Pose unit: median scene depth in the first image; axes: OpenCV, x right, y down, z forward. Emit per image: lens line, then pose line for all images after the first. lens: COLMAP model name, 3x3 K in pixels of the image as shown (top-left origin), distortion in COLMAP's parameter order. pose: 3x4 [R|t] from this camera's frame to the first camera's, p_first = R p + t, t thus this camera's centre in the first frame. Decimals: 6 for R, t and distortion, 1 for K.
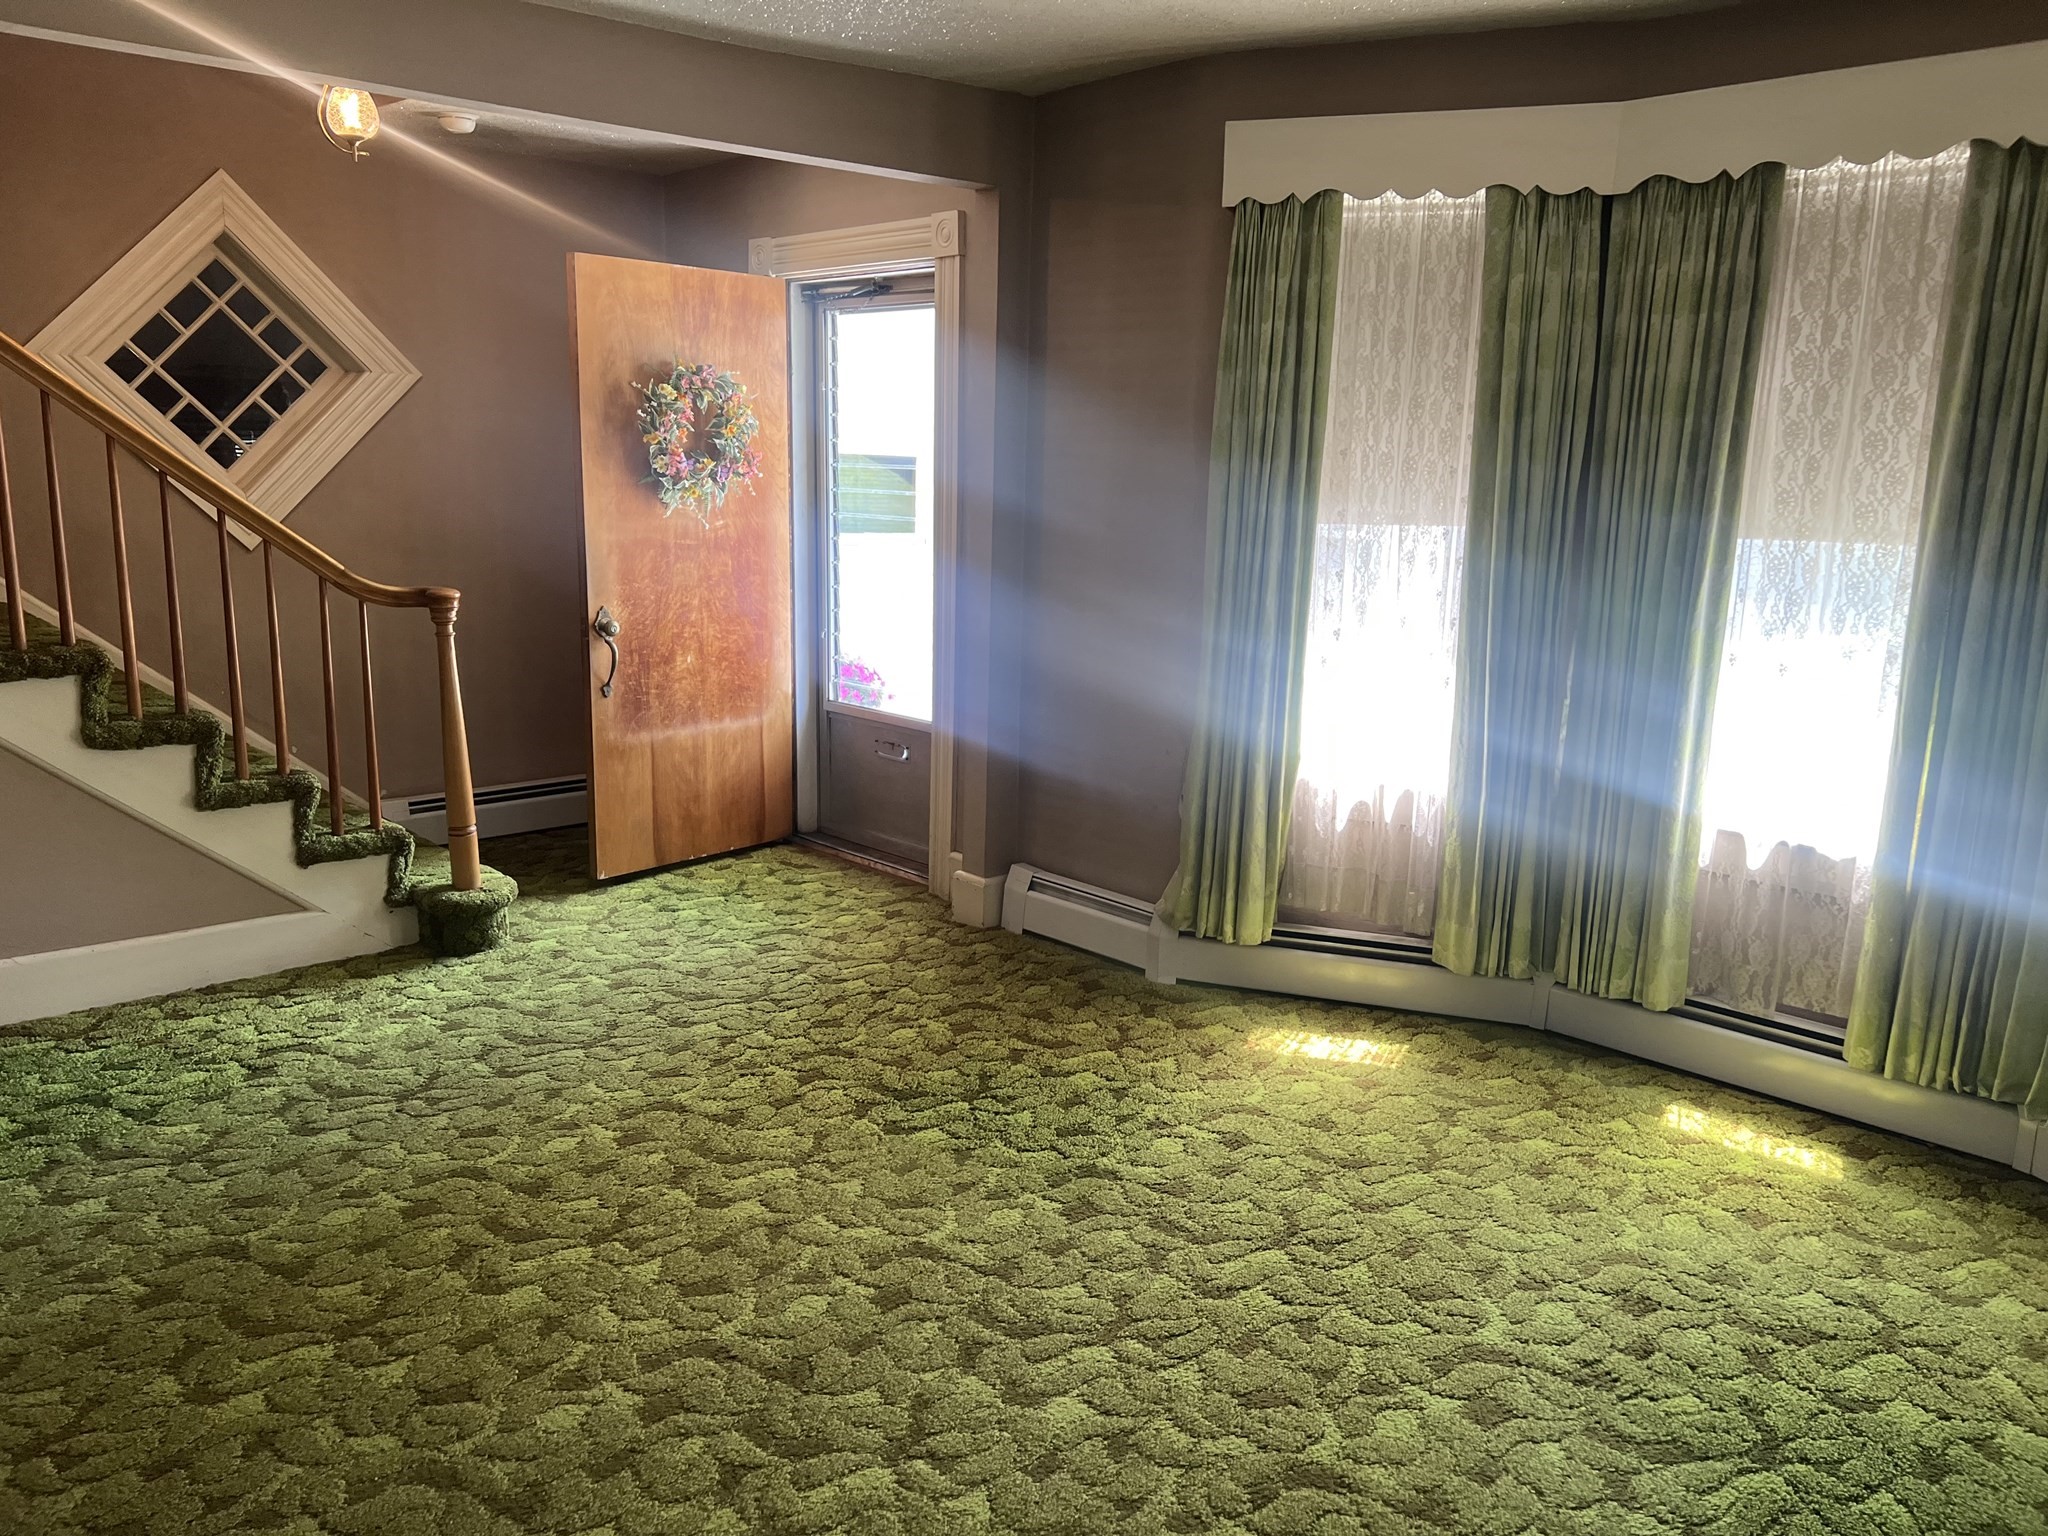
lens RADIAL K [[1540.3, 0, 1020.5], [0, 1540.3, 765.1], [0, 0, 1]] dist [0.028179, -0.037803]
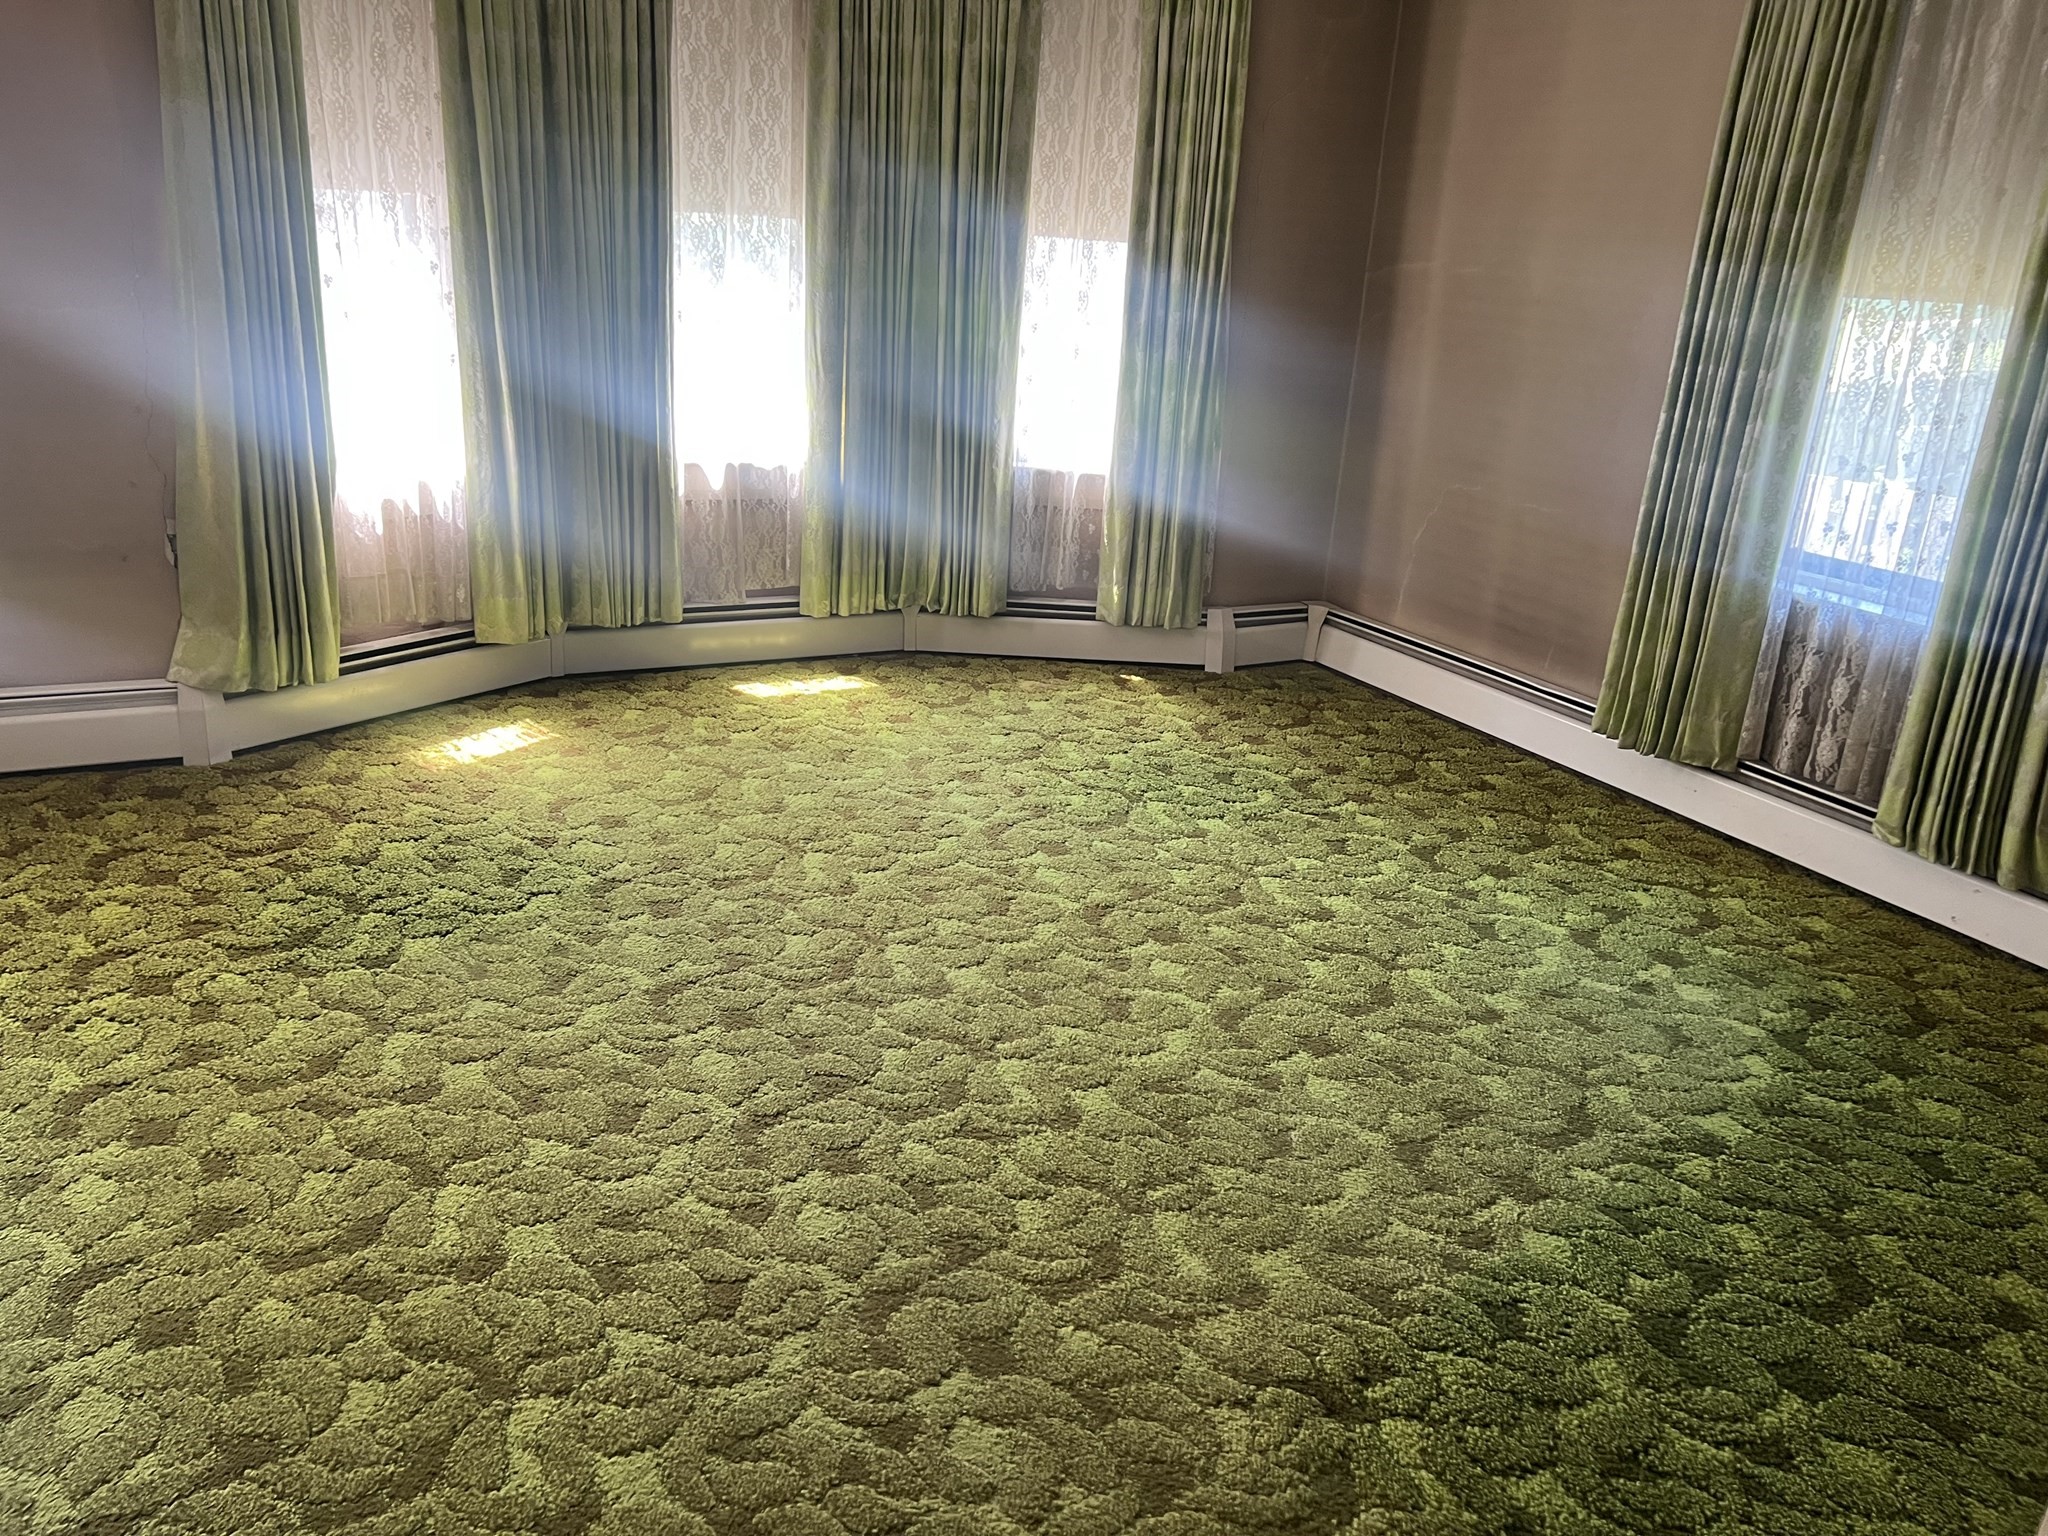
lens RADIAL K [[1540.3, 0, 1027.2], [0, 1540.3, 772.7], [0, 0, 1]] dist [0.028179, -0.037803]
pose [[0.268385, -0.324347, 0.907066, -0.677624], [0.130645, 0.945168, 0.299315, -0.058140], [-0.954412, 0.038172, 0.296043, 0.405456]]
